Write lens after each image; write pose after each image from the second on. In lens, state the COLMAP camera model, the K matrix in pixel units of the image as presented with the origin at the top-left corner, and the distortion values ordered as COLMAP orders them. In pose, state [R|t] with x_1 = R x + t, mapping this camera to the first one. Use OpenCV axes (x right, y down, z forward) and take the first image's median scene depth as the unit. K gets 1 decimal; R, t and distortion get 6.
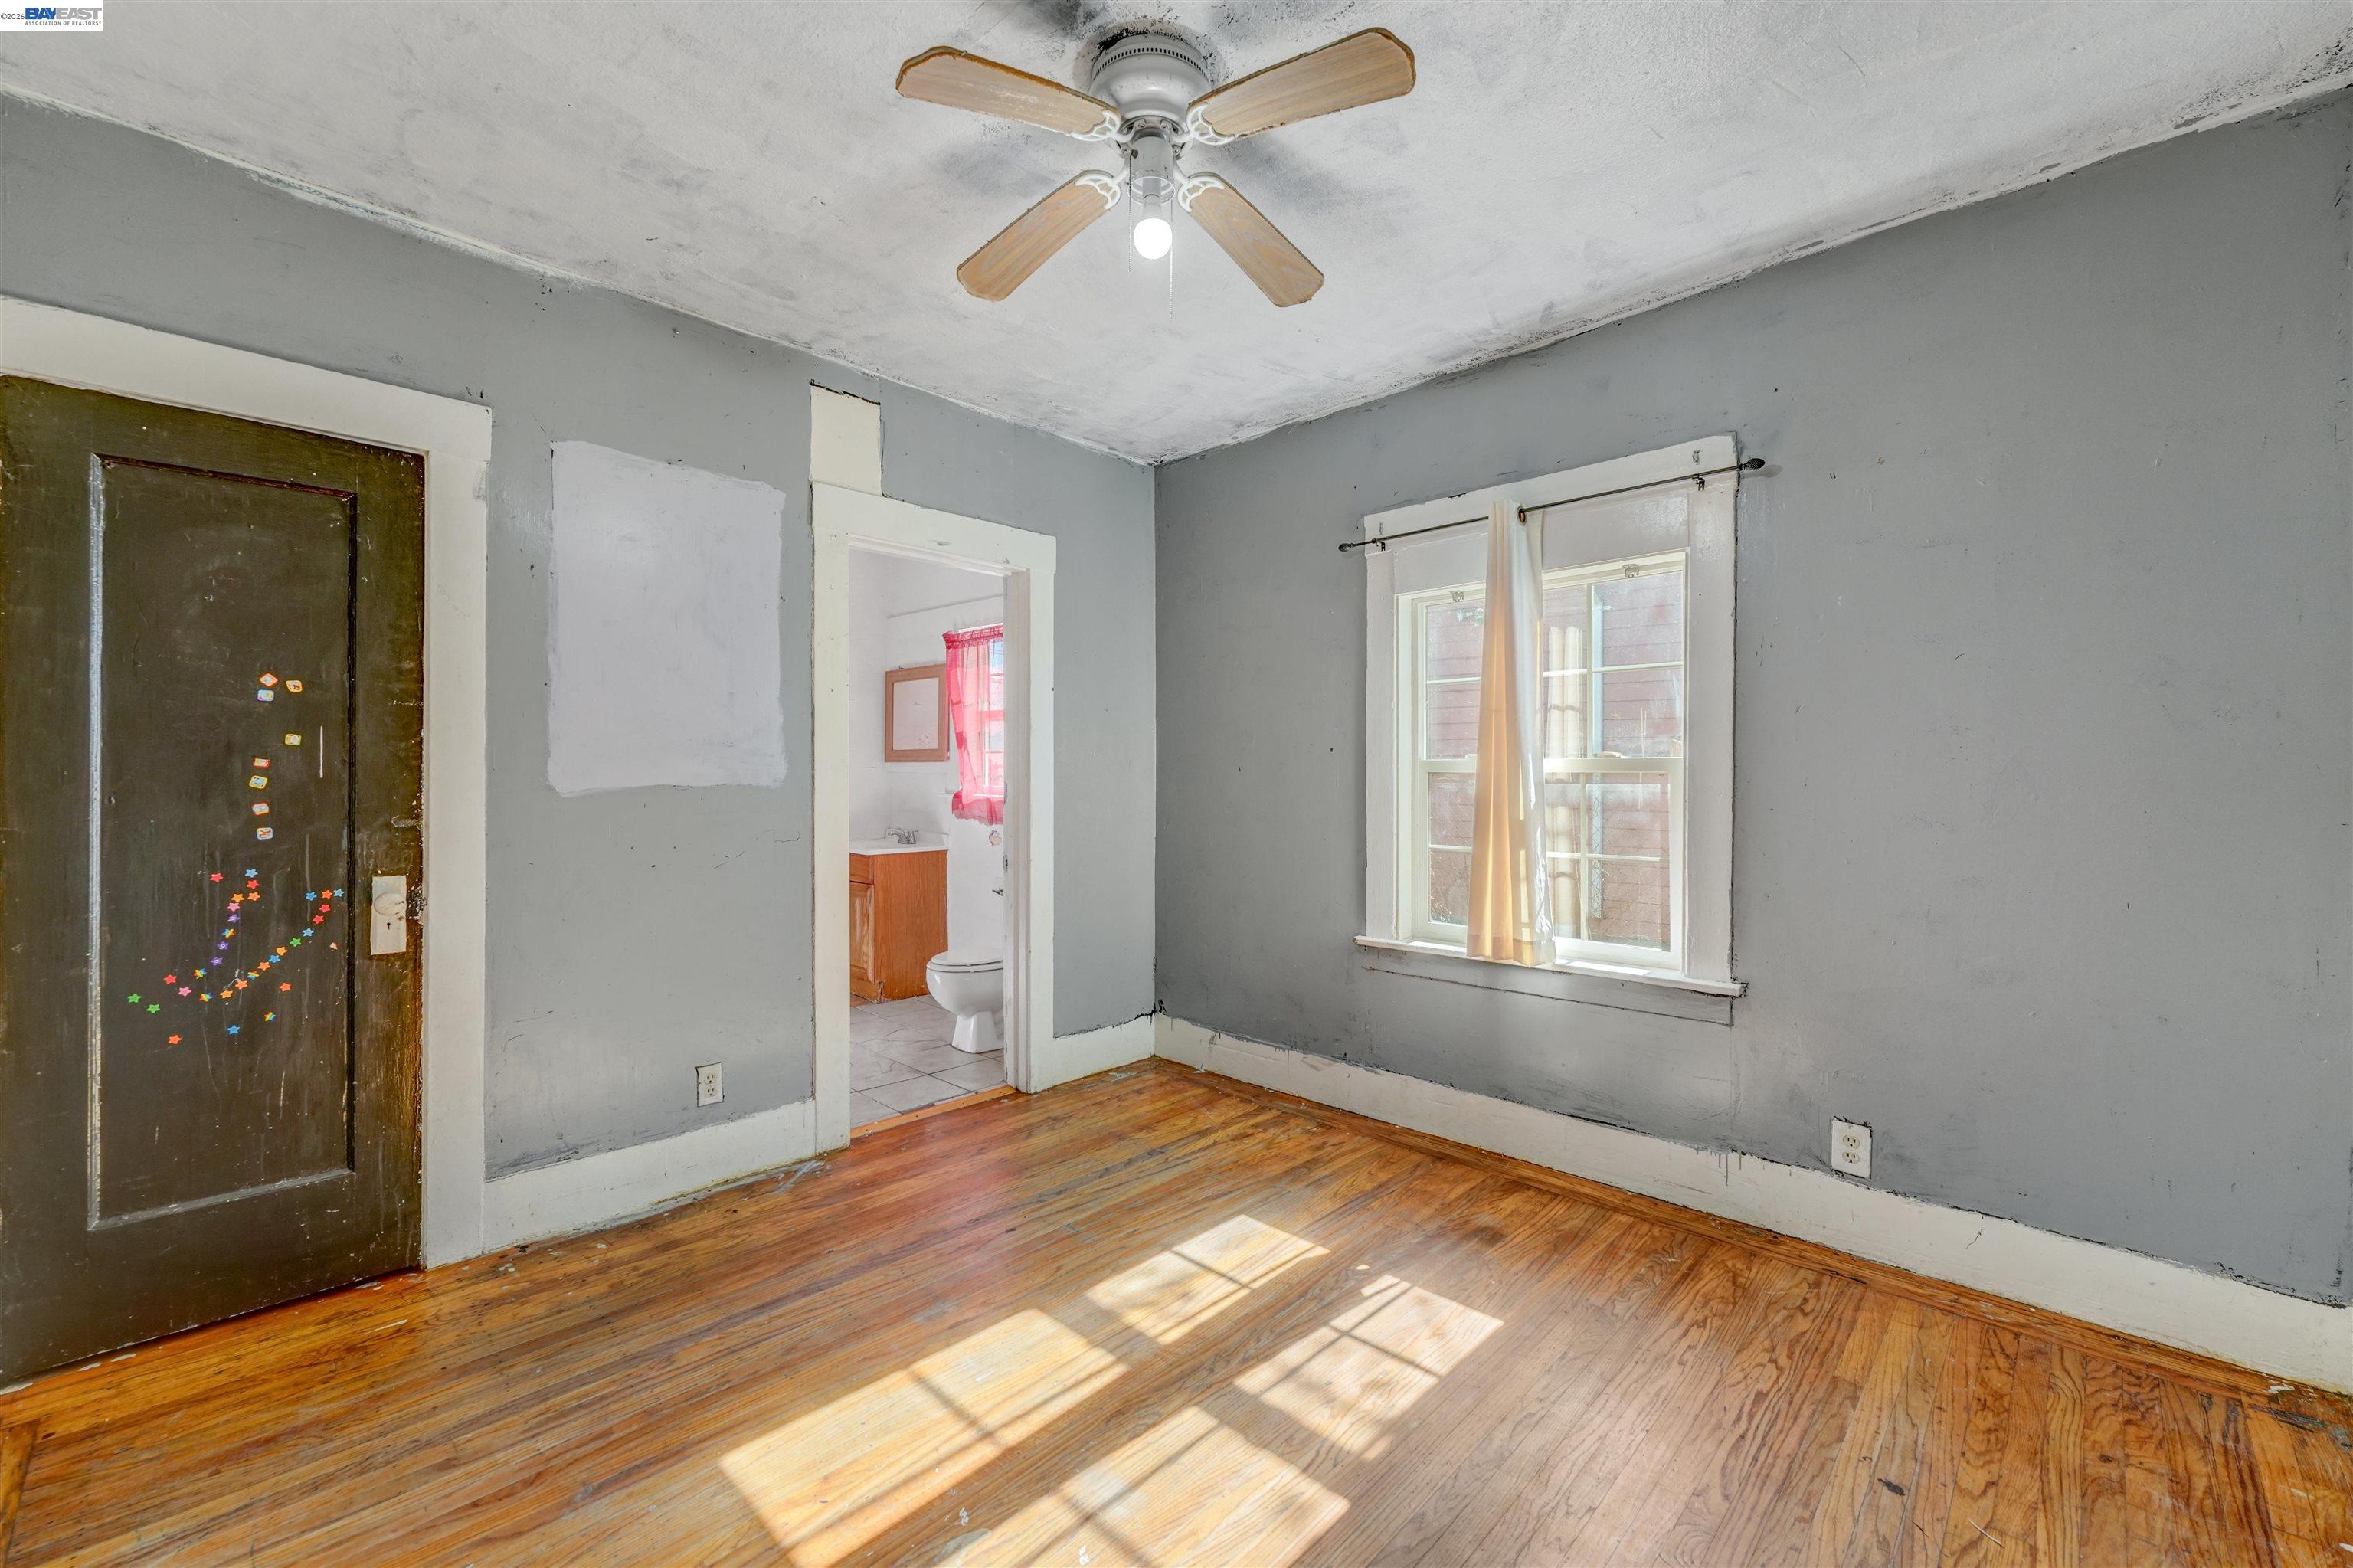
lens RADIAL K [[971.8, 0, 1176.5], [0, 971.8, 784.0], [0, 0, 1]] dist [-0.000513, -0.000117]
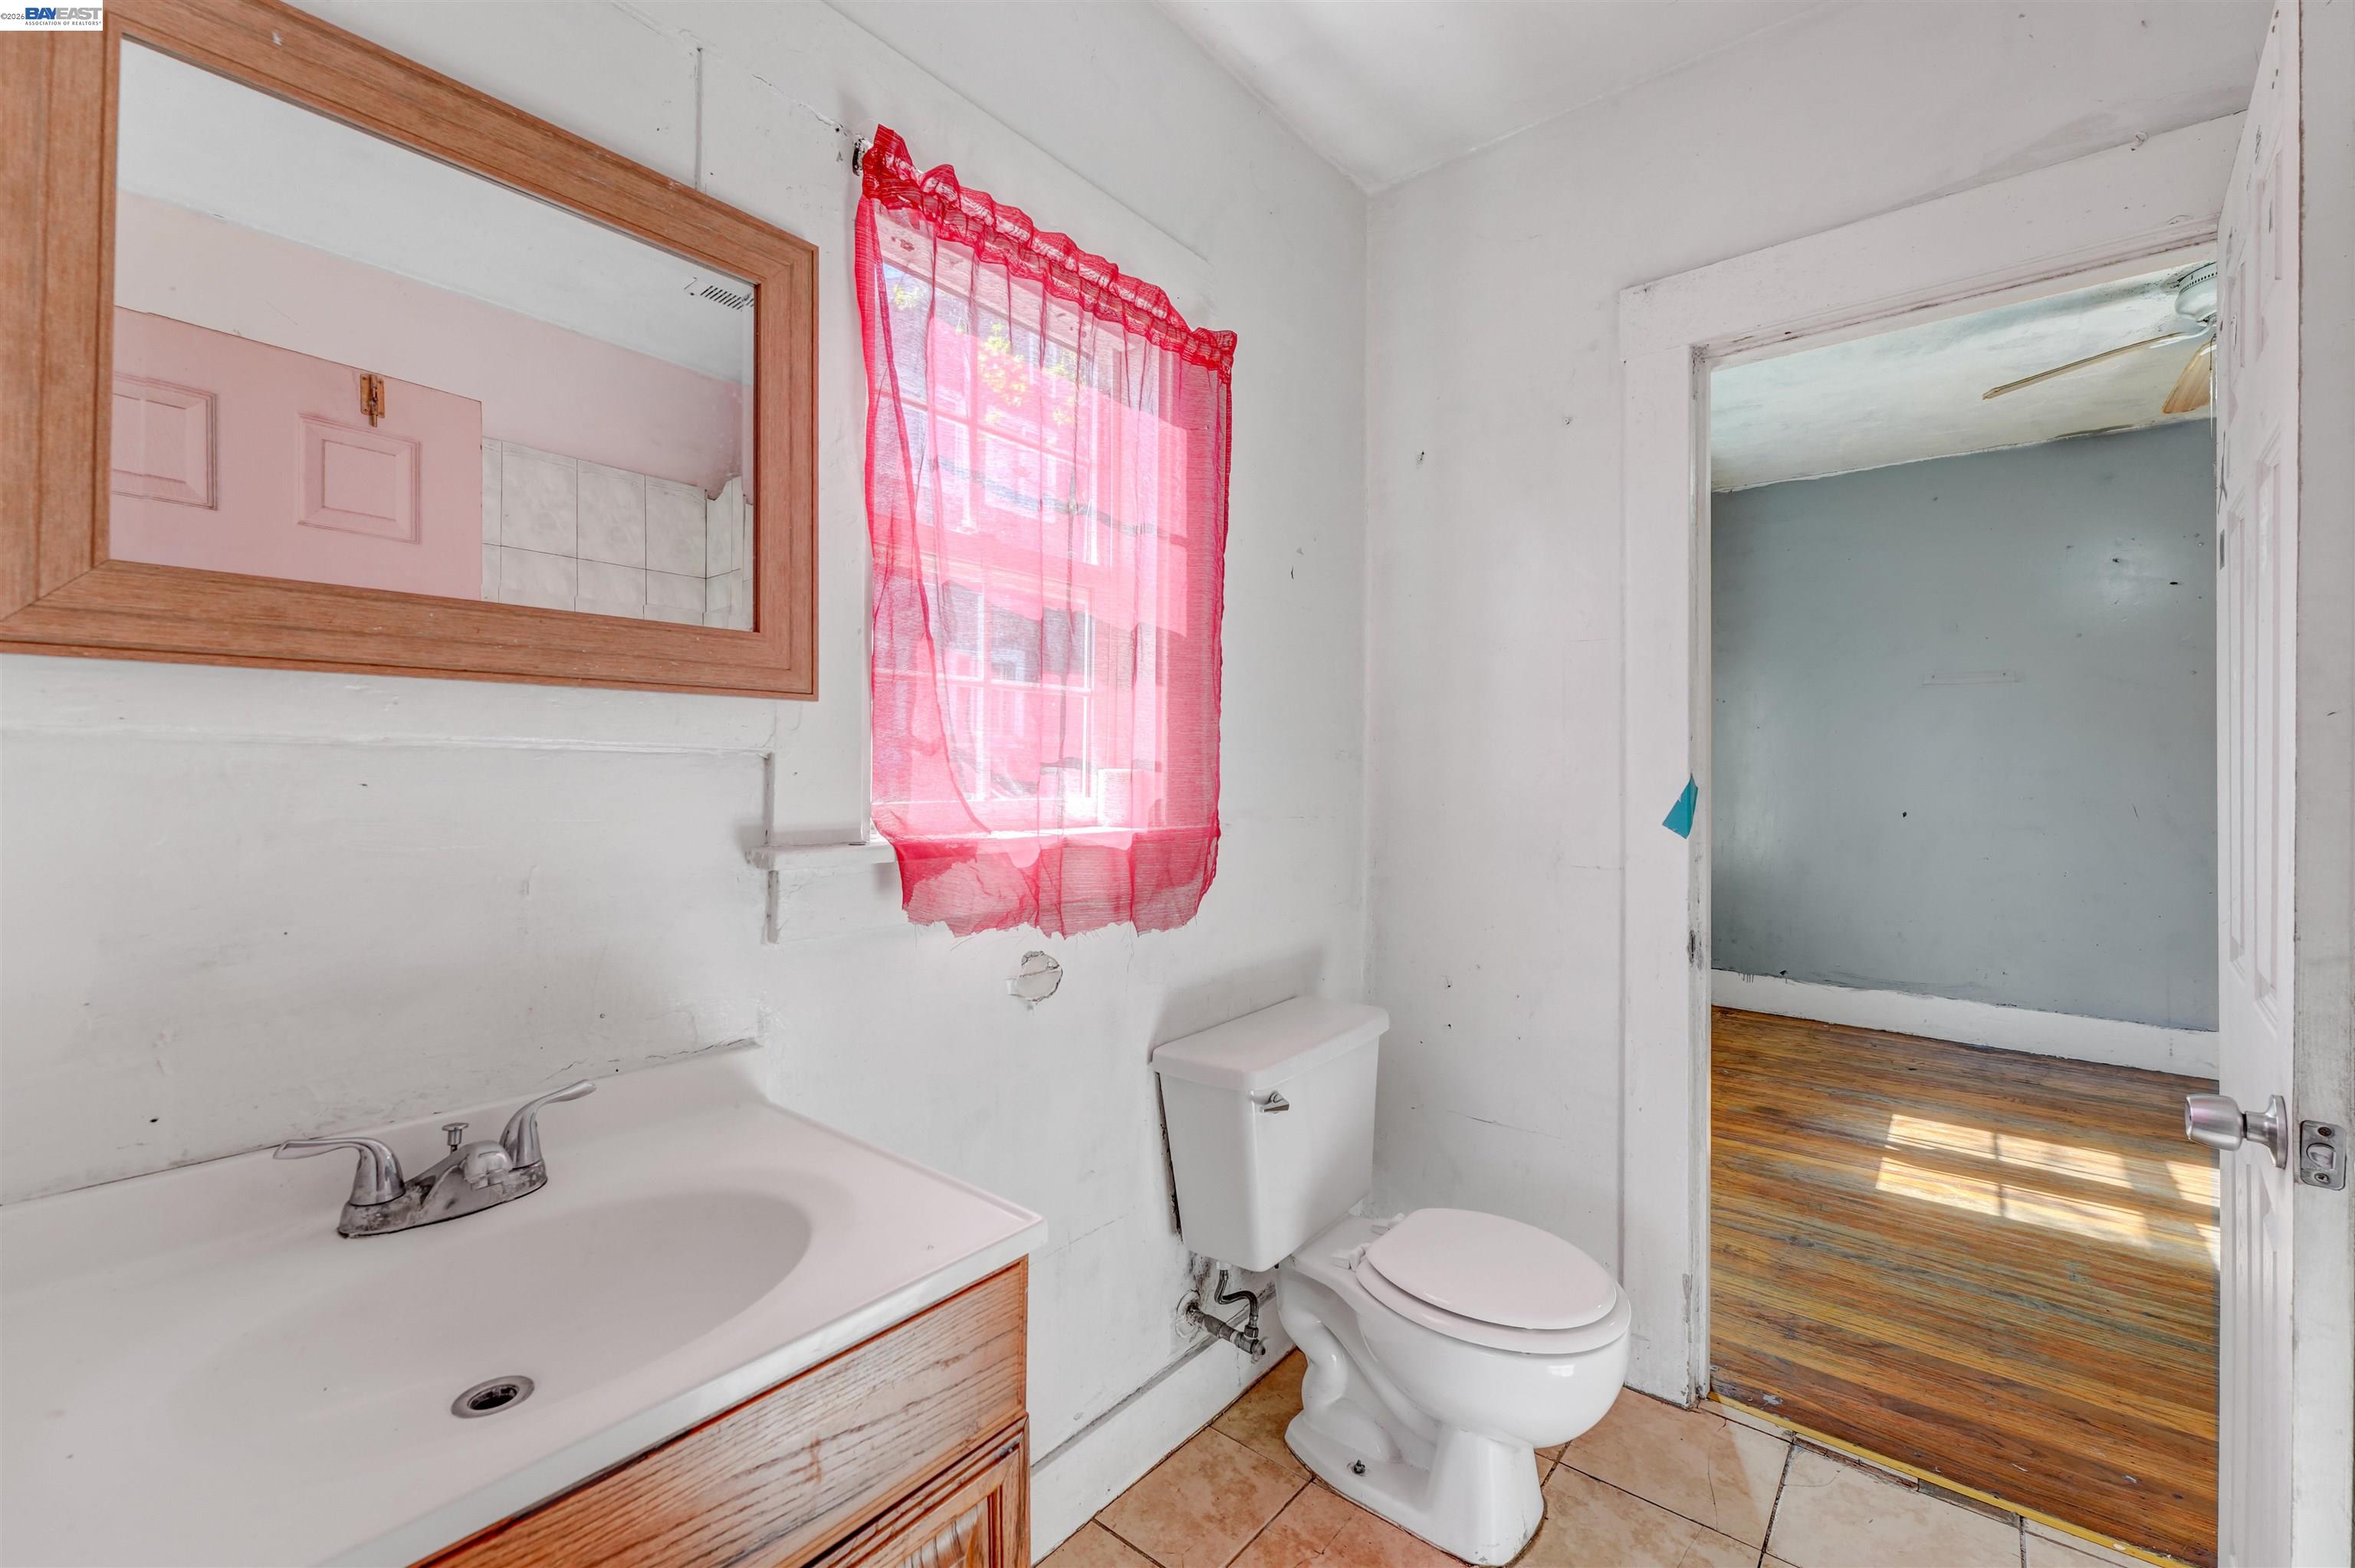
lens RADIAL K [[972.4, 0, 1177.5], [0, 972.4, 784.0], [0, 0, 1]] dist [-0.000513, -0.000117]
pose [[-0.085096, 0.001447, 0.996372, -0.488584], [0.027001, 0.999635, 0.000854, -0.001690], [-0.996007, 0.026976, -0.085104, 1.002545]]
